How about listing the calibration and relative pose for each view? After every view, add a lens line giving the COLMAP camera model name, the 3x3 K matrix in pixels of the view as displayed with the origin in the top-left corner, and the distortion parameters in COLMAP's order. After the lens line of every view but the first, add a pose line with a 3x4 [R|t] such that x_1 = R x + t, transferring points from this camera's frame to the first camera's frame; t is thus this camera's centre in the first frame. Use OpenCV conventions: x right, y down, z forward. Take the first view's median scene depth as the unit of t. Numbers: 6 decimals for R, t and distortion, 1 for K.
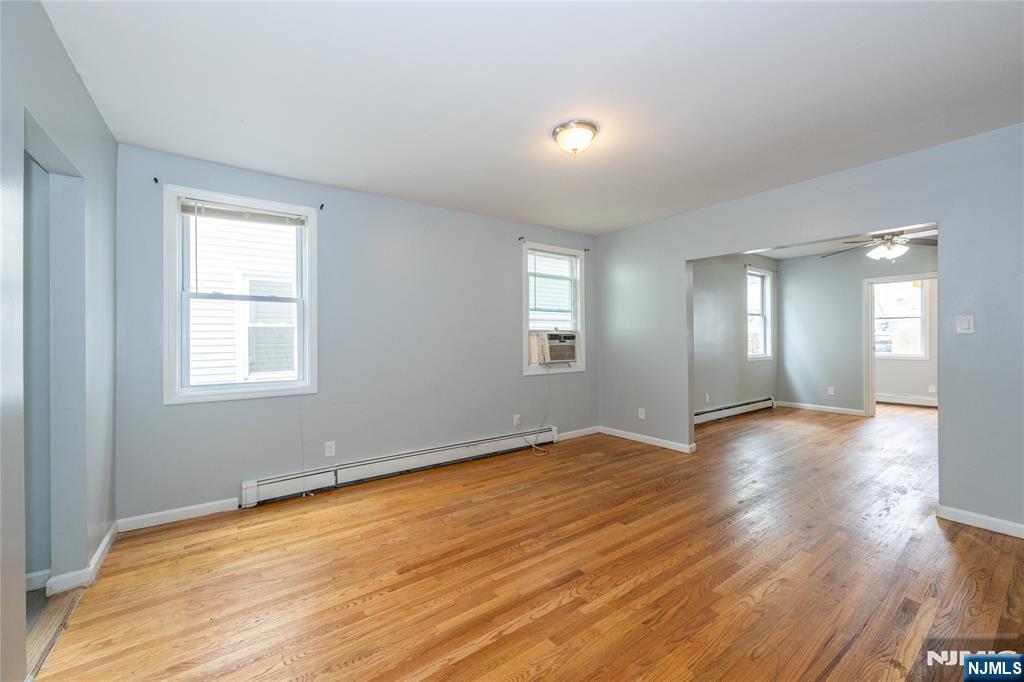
lens RADIAL K [[409.7, 0, 512.3], [0, 409.7, 339.2], [0, 0, 1]] dist [0.001208, -0.001224]
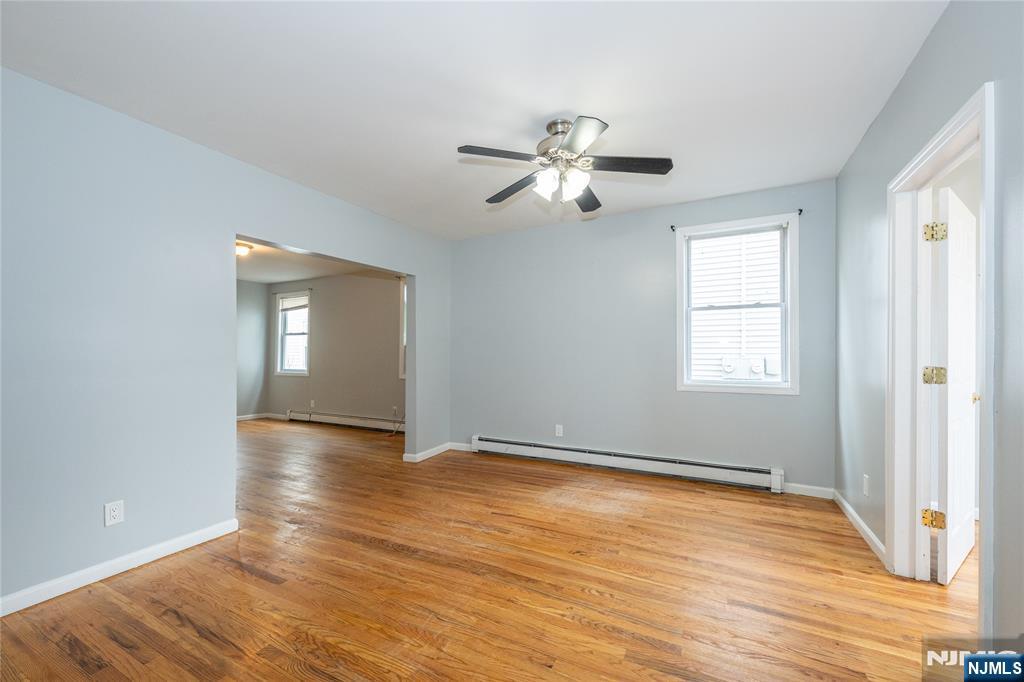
lens RADIAL K [[409.7, 0, 508.5], [0, 409.7, 351.9], [0, 0, 1]] dist [0.001208, -0.001224]
pose [[0.435411, 0.001089, -0.900231, 1.353277], [-0.003365, 0.999994, -0.000418, 0.000853], [0.900226, 0.003211, 0.435412, 0.715305]]
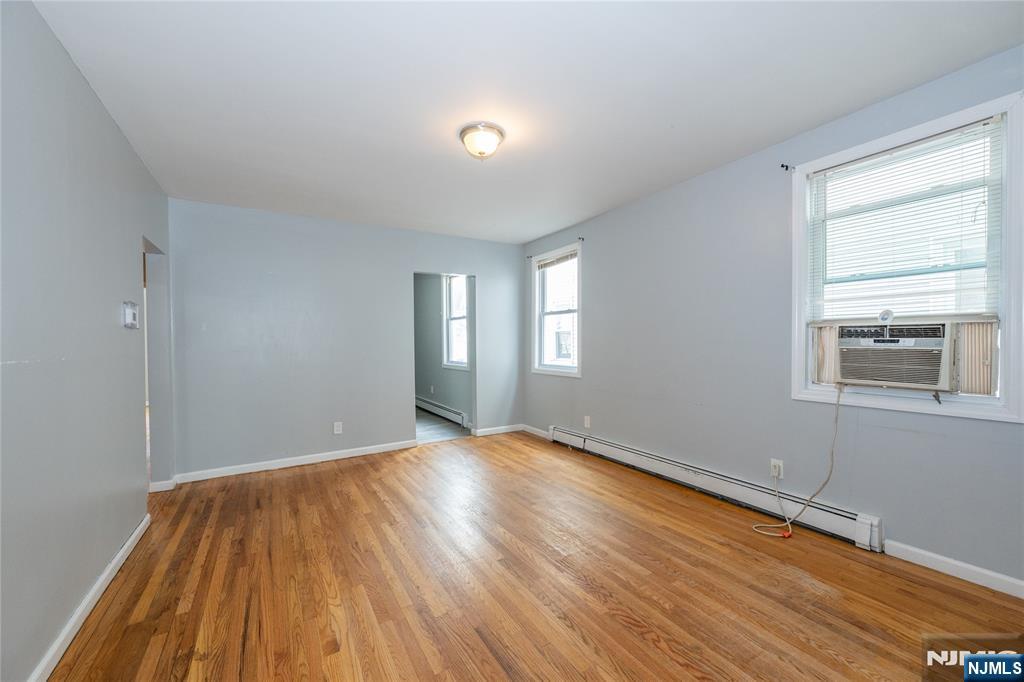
lens RADIAL K [[409.7, 0, 505.0], [0, 409.7, 341.6], [0, 0, 1]] dist [0.001208, -0.001224]
pose [[-0.102913, 0.013142, -0.994604, 0.635755], [0.014159, 0.999831, 0.011746, -0.005594], [0.994590, -0.012873, -0.103082, 0.634062]]
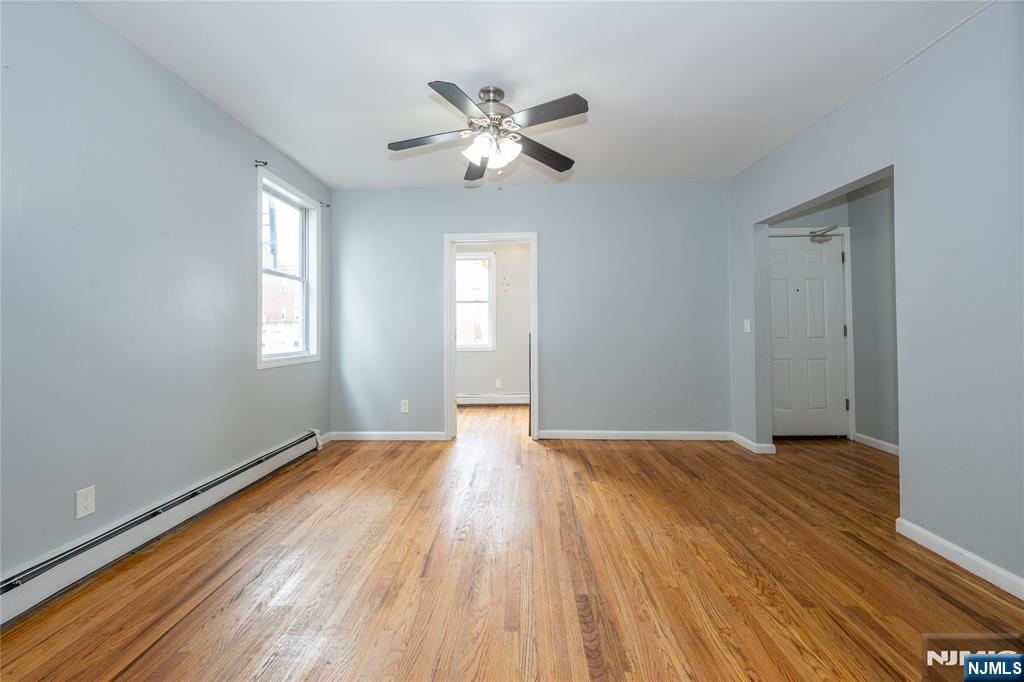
lens RADIAL K [[409.7, 0, 510.5], [0, 409.7, 322.8], [0, 0, 1]] dist [0.001208, -0.001224]
pose [[0.610339, 0.016620, 0.791966, 0.515405], [0.005581, 0.999665, -0.025280, 0.020135], [-0.792121, 0.019850, 0.610042, 0.663602]]
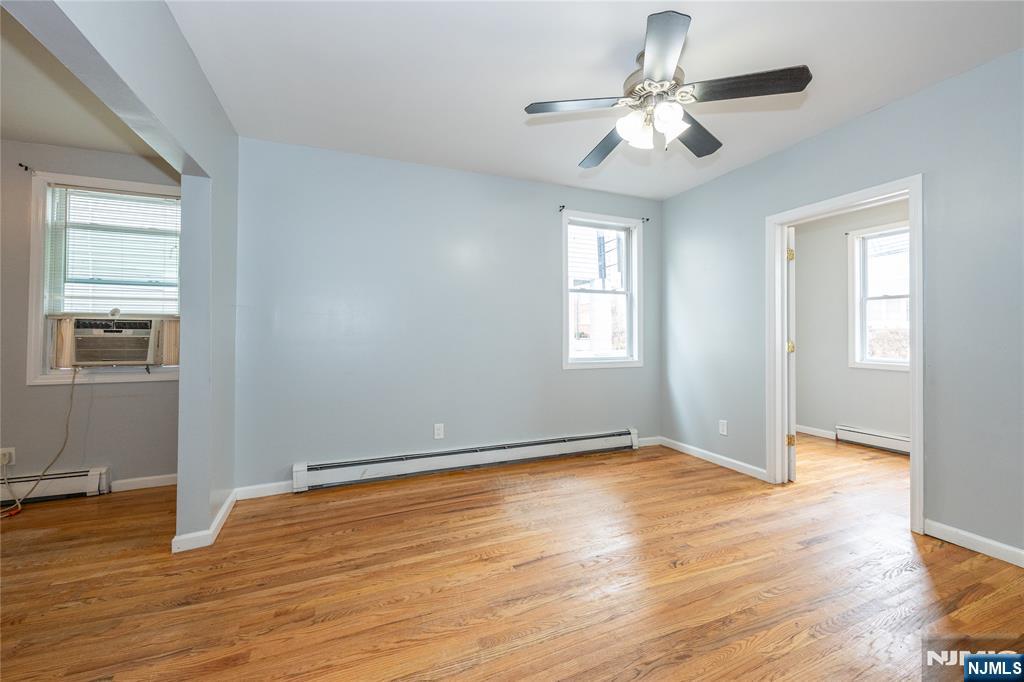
lens RADIAL K [[409.7, 0, 516.6], [0, 409.7, 331.0], [0, 0, 1]] dist [0.001208, -0.001224]
pose [[0.972440, 0.005591, -0.233088, 0.876255], [-0.007662, 0.999939, -0.007979, 0.005213], [0.233029, 0.009545, 0.972423, 0.549951]]
